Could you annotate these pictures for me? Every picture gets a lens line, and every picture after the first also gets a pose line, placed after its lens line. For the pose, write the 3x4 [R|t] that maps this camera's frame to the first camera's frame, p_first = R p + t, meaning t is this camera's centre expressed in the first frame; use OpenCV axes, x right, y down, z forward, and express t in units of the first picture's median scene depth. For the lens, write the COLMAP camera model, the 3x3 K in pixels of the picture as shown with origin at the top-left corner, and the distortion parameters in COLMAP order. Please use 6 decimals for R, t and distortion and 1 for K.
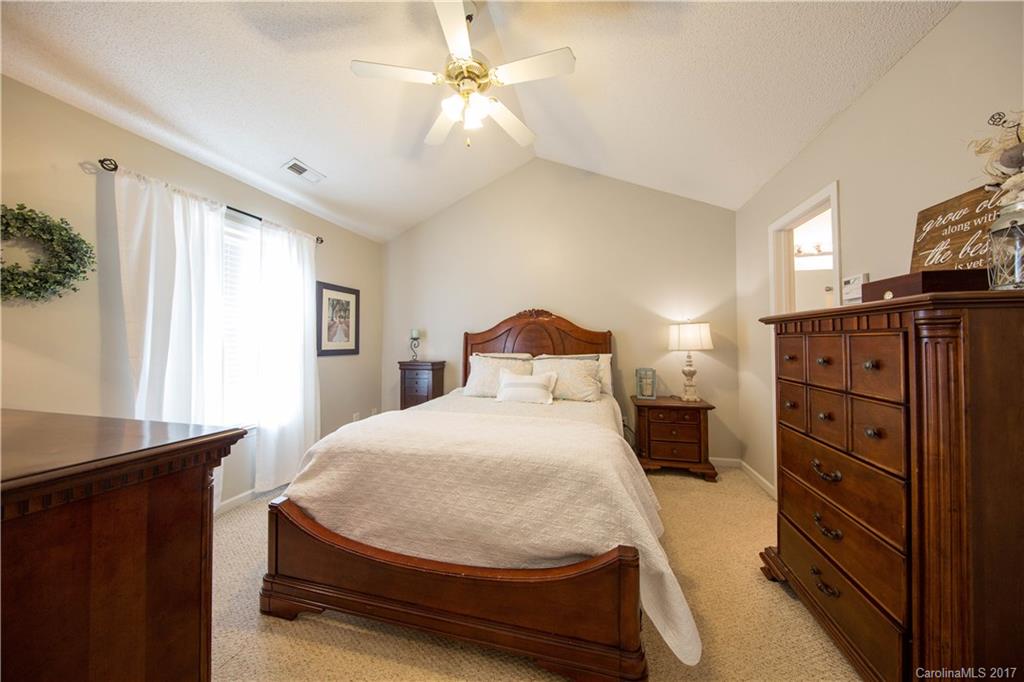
lens RADIAL K [[324.8, 0, 516.9], [0, 324.8, 335.8], [0, 0, 1]] dist [0.006718, -0.003418]
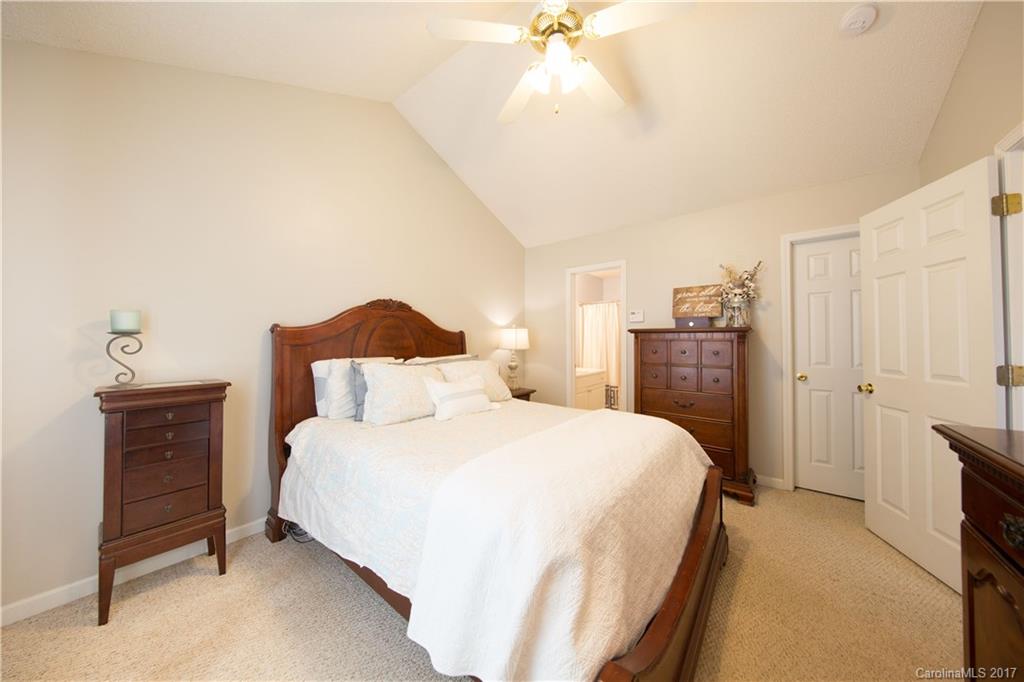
lens RADIAL K [[324.8, 0, 516.9], [0, 324.8, 335.8], [0, 0, 1]] dist [0.006718, -0.003418]
pose [[0.403431, 0.020249, 0.914786, -0.615301], [-0.023359, 0.999657, -0.011826, 0.008103], [-0.914712, -0.016597, 0.403766, 0.479981]]
